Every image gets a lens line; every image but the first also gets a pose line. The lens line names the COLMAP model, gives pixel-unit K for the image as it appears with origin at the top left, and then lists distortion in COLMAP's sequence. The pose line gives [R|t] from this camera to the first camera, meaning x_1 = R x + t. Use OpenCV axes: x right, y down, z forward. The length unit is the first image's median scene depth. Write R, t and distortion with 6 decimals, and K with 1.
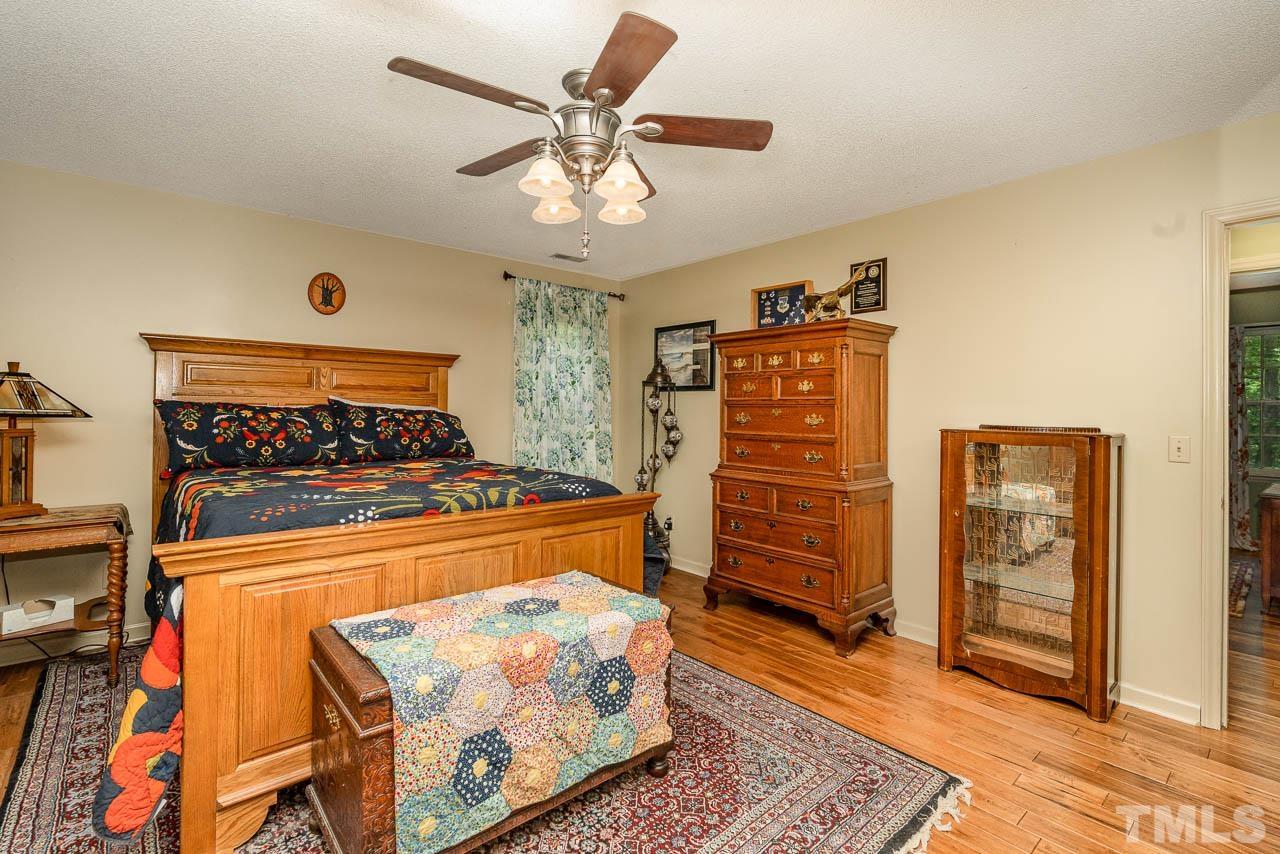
lens RADIAL K [[581.9, 0, 641.0], [0, 581.9, 417.0], [0, 0, 1]] dist [-0.010425, 0.001242]
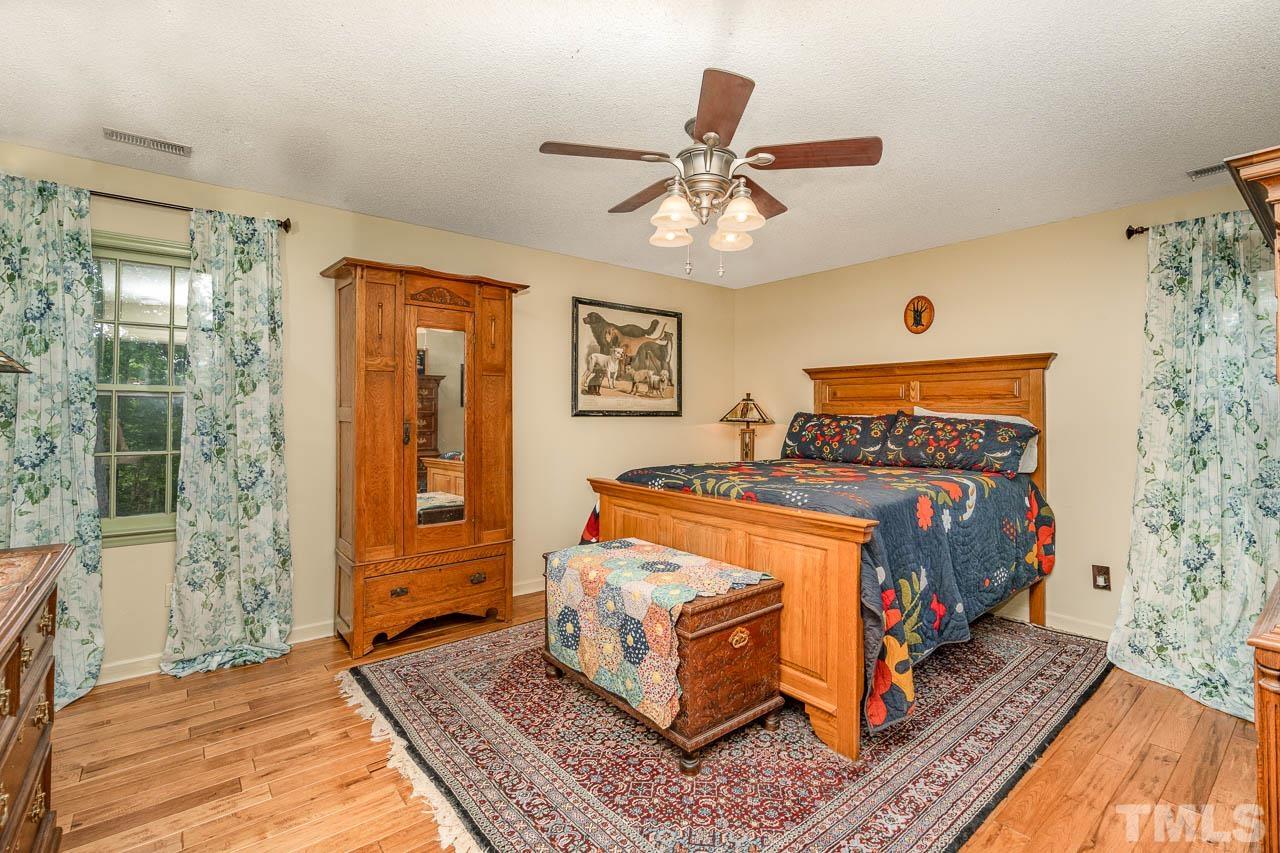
lens RADIAL K [[581.9, 0, 658.9], [0, 581.9, 409.6], [0, 0, 1]] dist [-0.010425, 0.001242]
pose [[-0.012166, -0.017647, -0.999770, 0.920517], [-0.016403, 0.999713, -0.017447, -0.004500], [0.999791, 0.016187, -0.012452, 0.820808]]
